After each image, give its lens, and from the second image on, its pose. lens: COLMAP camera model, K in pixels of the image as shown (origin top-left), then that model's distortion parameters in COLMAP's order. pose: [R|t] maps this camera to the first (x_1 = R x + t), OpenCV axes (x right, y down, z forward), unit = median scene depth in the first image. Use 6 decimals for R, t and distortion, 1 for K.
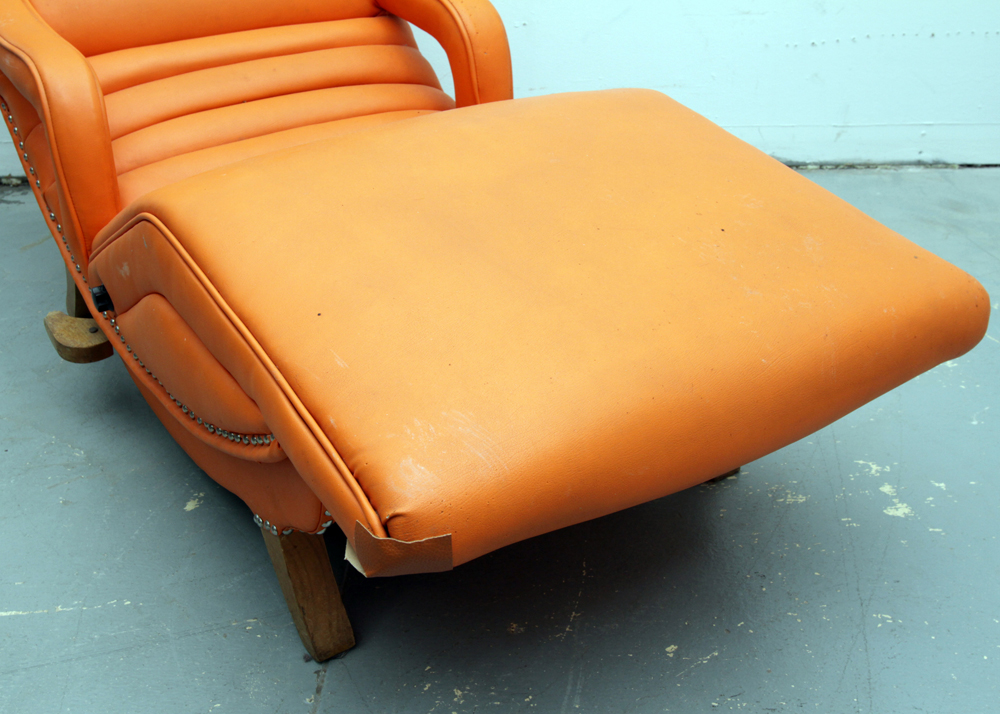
lens RADIAL K [[1112.0, 0, 497.8], [0, 1112.0, 360.6], [0, 0, 1]] dist [-0.050534, 0.000000]
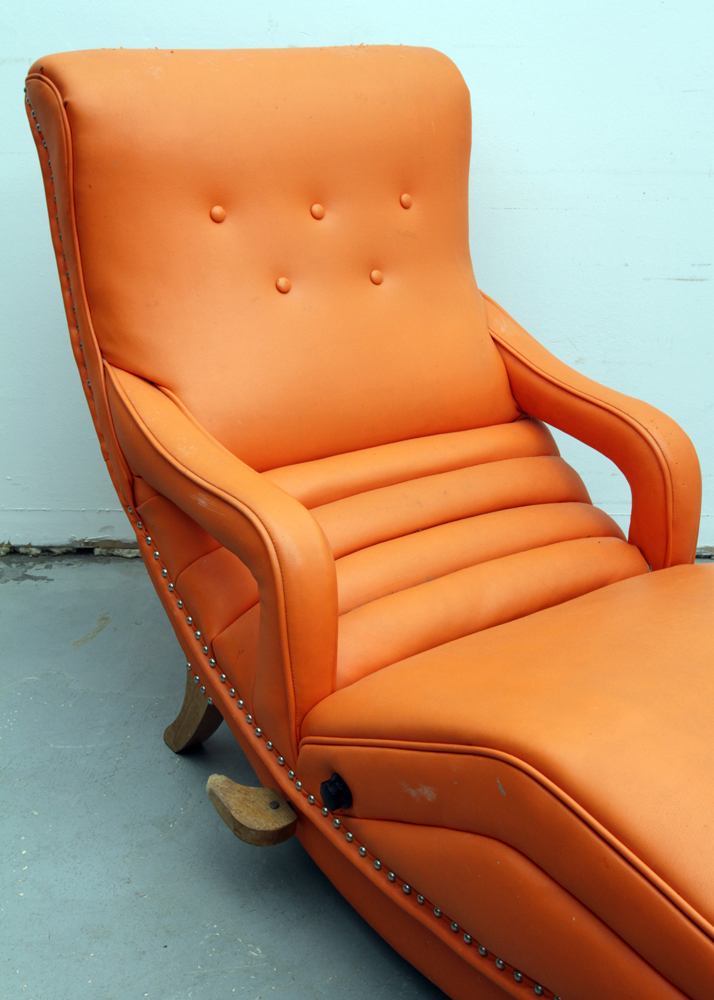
lens RADIAL K [[1130.3, 0, 362.0], [0, 1130.3, 508.5], [0, 0, 1]] dist [-0.059503, 0.000000]
pose [[0.998650, 0.022987, 0.046575, -0.350748], [-0.017757, 0.993801, -0.109748, -0.165933], [-0.048809, 0.108773, 0.992868, 0.100280]]
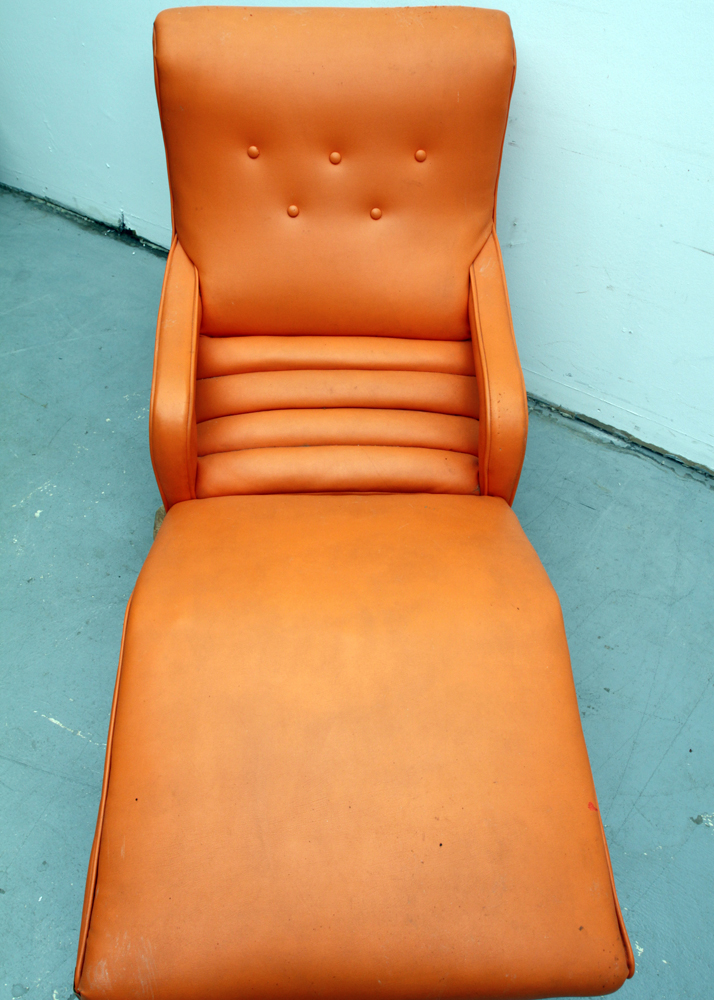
lens RADIAL K [[806.8, 0, 364.3], [0, 806.8, 505.2], [0, 0, 1]] dist [-0.090705, 0.050419]
pose [[0.857169, 0.416497, -0.302972, 0.168282], [-0.297171, 0.880411, 0.369547, -0.554357], [0.420655, -0.226729, 0.878432, 0.157841]]
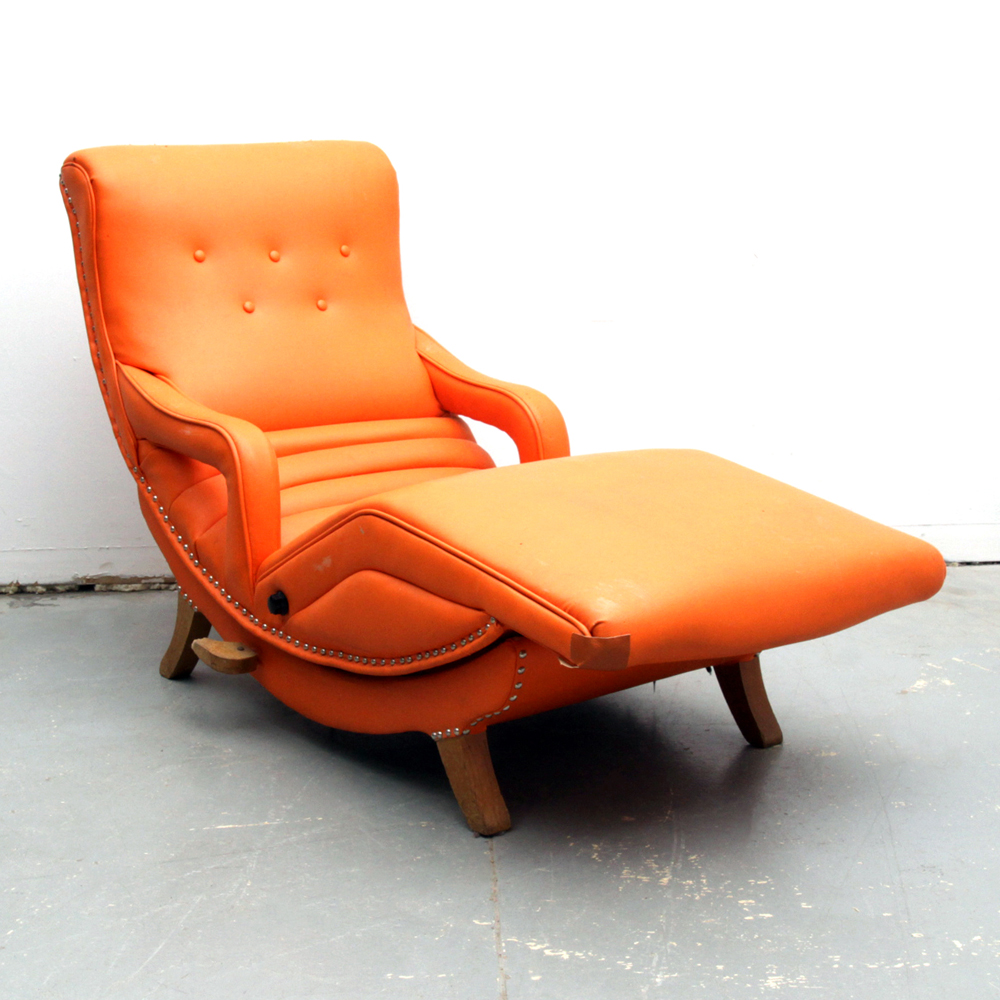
lens RADIAL K [[1672.1, 0, 496.4], [0, 1672.1, 492.8], [0, 0, 1]] dist [-0.116178, 0.000000]
pose [[0.997053, -0.003399, 0.076639, -0.232782], [0.027500, 0.948461, -0.315698, 0.395631], [-0.071616, 0.316875, 0.945760, -0.789730]]
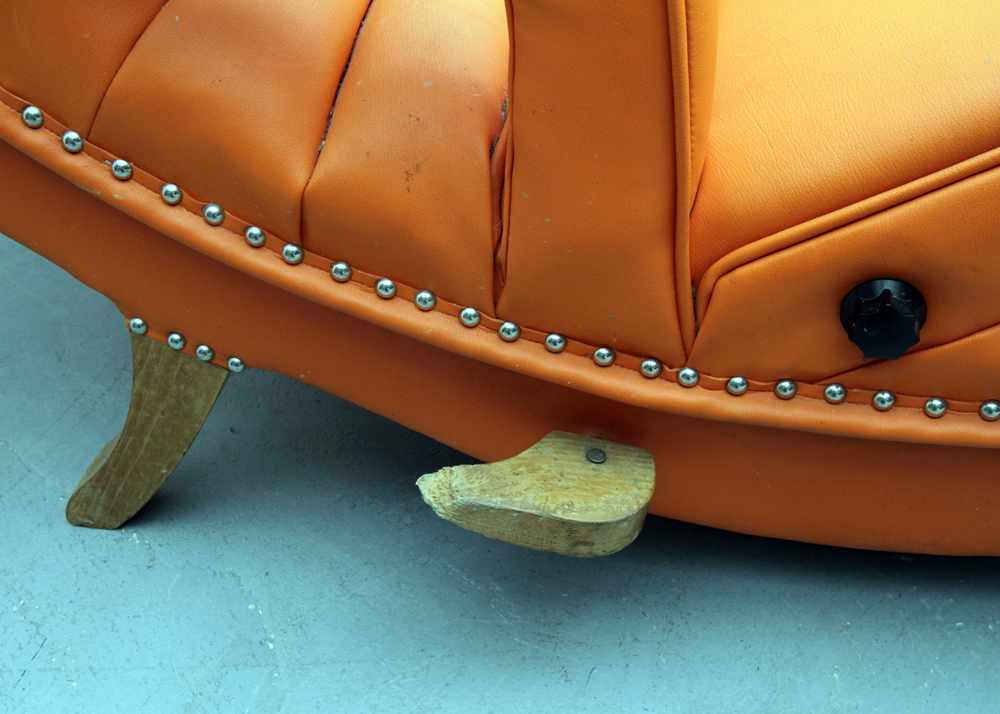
lens RADIAL K [[1130.3, 0, 496.8], [0, 1130.3, 355.0], [0, 0, 1]] dist [-0.059503, 0.000000]
pose [[0.700443, -0.445171, 0.557855, -0.612147], [0.386362, 0.893706, 0.228066, -0.168959], [-0.600087, 0.055787, 0.797987, 0.711262]]
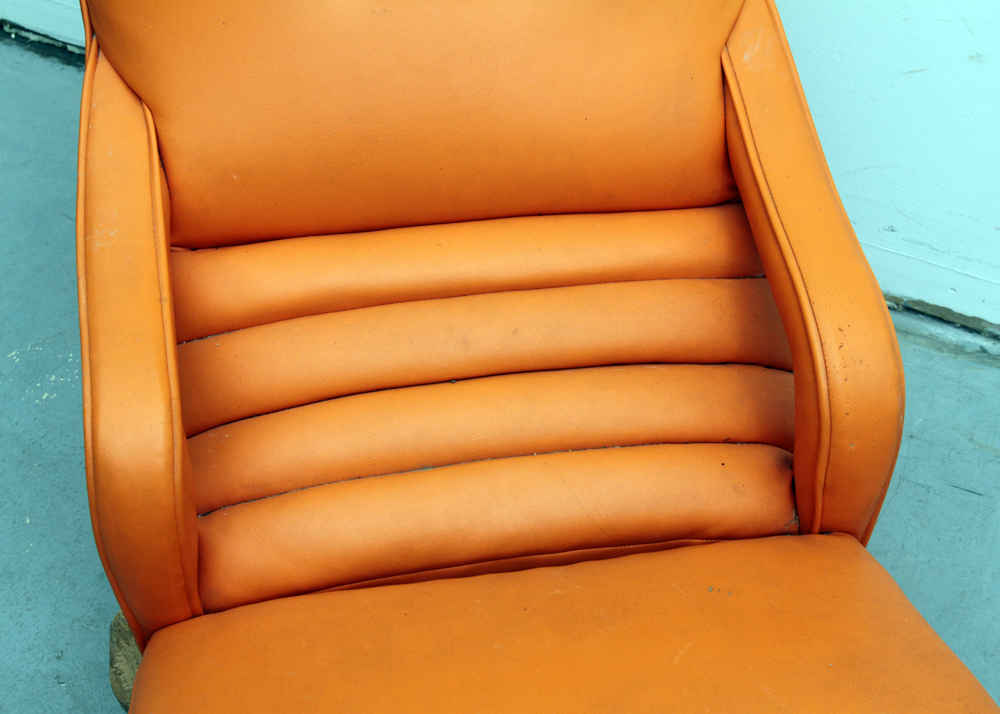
lens RADIAL K [[1335.8, 0, 494.8], [0, 1335.8, 358.7], [0, 0, 1]] dist [-0.023357, 0.000000]
pose [[0.913113, 0.316358, -0.257182, -0.019347], [-0.224605, 0.916774, 0.330269, -0.551918], [0.340261, -0.243809, 0.908174, 0.354685]]
